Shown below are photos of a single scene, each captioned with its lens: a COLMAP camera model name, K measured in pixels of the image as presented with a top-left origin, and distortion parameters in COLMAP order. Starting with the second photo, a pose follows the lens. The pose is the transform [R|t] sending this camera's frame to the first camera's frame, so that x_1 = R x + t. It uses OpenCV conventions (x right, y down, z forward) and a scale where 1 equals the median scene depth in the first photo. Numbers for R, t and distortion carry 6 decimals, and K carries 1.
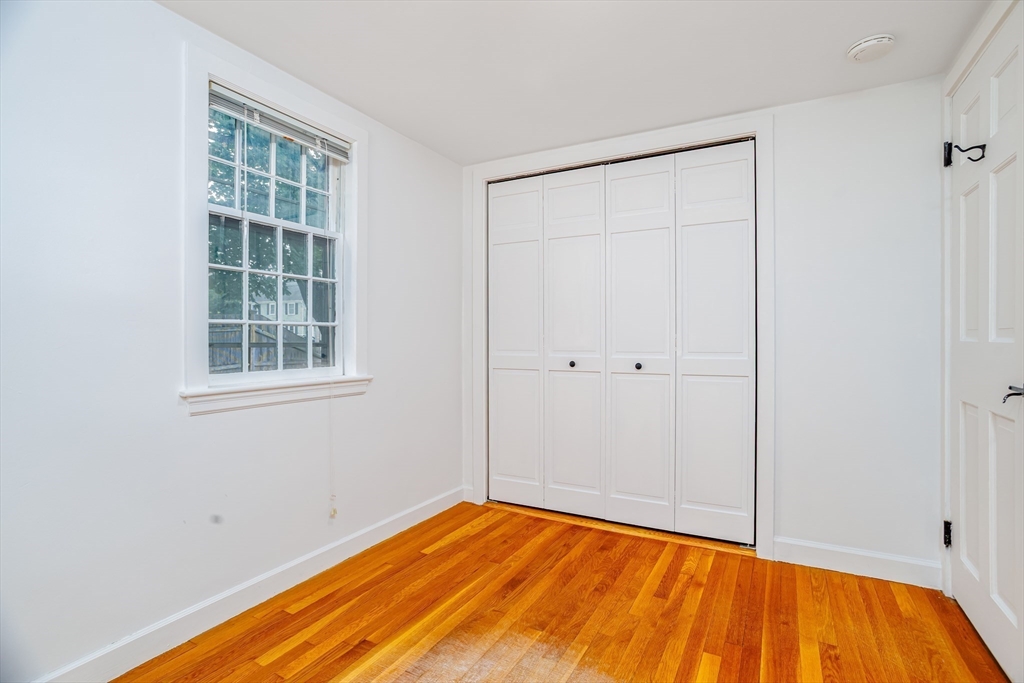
lens RADIAL K [[487.2, 0, 512.0], [0, 487.2, 341.5], [0, 0, 1]] dist [-0.046244, 0.022982]
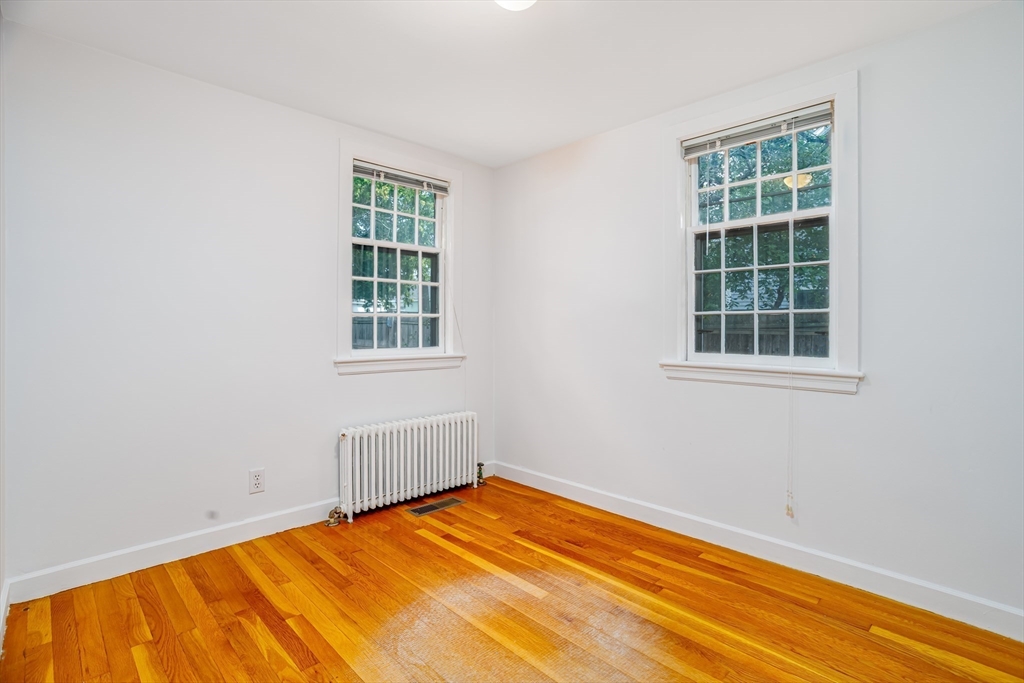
lens RADIAL K [[494.5, 0, 517.1], [0, 494.5, 321.7], [0, 0, 1]] dist [-0.049193, 0.024407]
pose [[-0.287492, -0.002577, -0.957779, 0.822209], [0.000723, 0.999996, -0.002907, -0.015246], [0.957783, -0.001528, -0.287489, 0.894837]]
